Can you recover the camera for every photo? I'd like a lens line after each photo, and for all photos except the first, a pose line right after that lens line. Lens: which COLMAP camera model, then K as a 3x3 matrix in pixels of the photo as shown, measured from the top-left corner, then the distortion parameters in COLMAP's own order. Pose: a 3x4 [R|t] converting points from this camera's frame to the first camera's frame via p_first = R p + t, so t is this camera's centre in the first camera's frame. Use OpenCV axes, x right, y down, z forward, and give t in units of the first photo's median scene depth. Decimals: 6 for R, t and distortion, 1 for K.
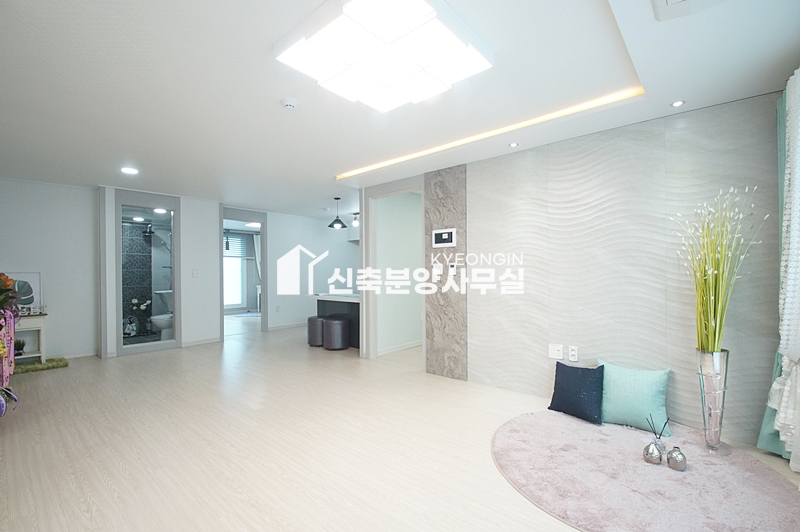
lens RADIAL K [[352.8, 0, 404.5], [0, 352.8, 272.4], [0, 0, 1]] dist [-0.005704, -0.006866]
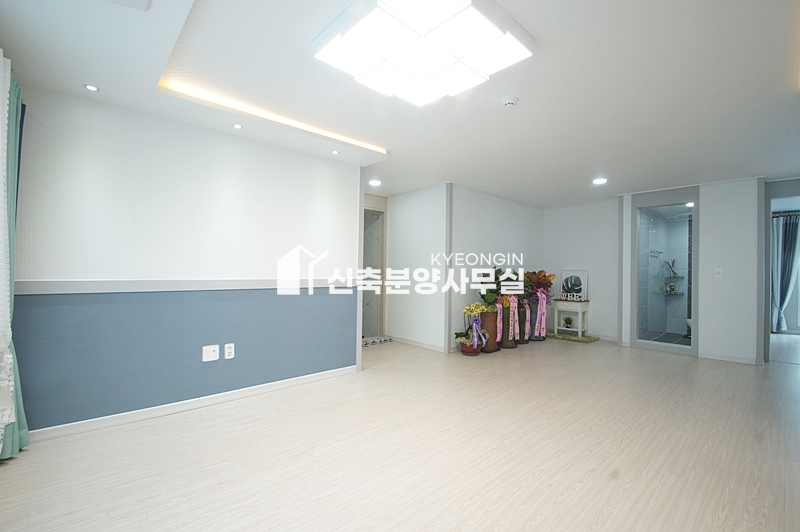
lens RADIAL K [[352.8, 0, 395.2], [0, 352.8, 269.7], [0, 0, 1]] dist [-0.005704, -0.006866]
pose [[-0.136840, 0.001147, -0.990593, 0.270080], [-0.013451, 0.999905, 0.003016, 0.002528], [0.990502, 0.013737, -0.136811, 0.306696]]
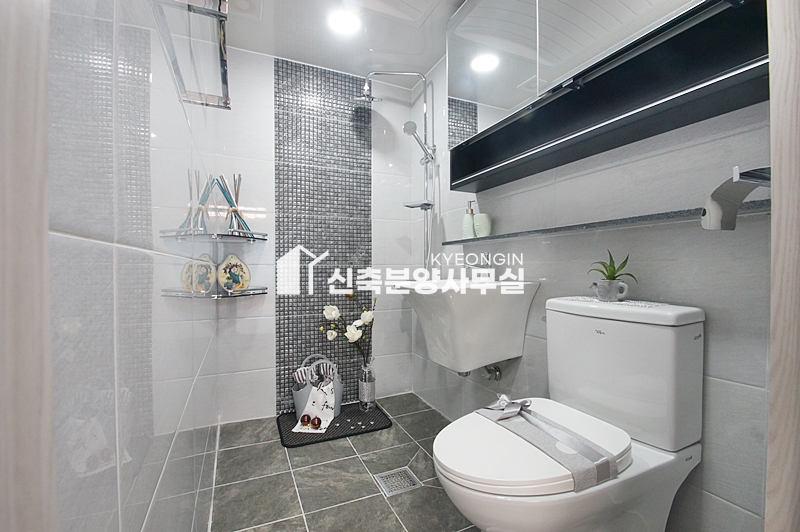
lens RADIAL K [[352.8, 0, 399.8], [0, 352.8, 267.8], [0, 0, 1]] dist [-0.005704, -0.006866]
pose [[0.907942, 0.016272, -0.418781, -0.590983], [-0.010621, 0.999818, 0.015821, 0.037081], [0.418962, -0.009917, 0.907949, 0.751068]]
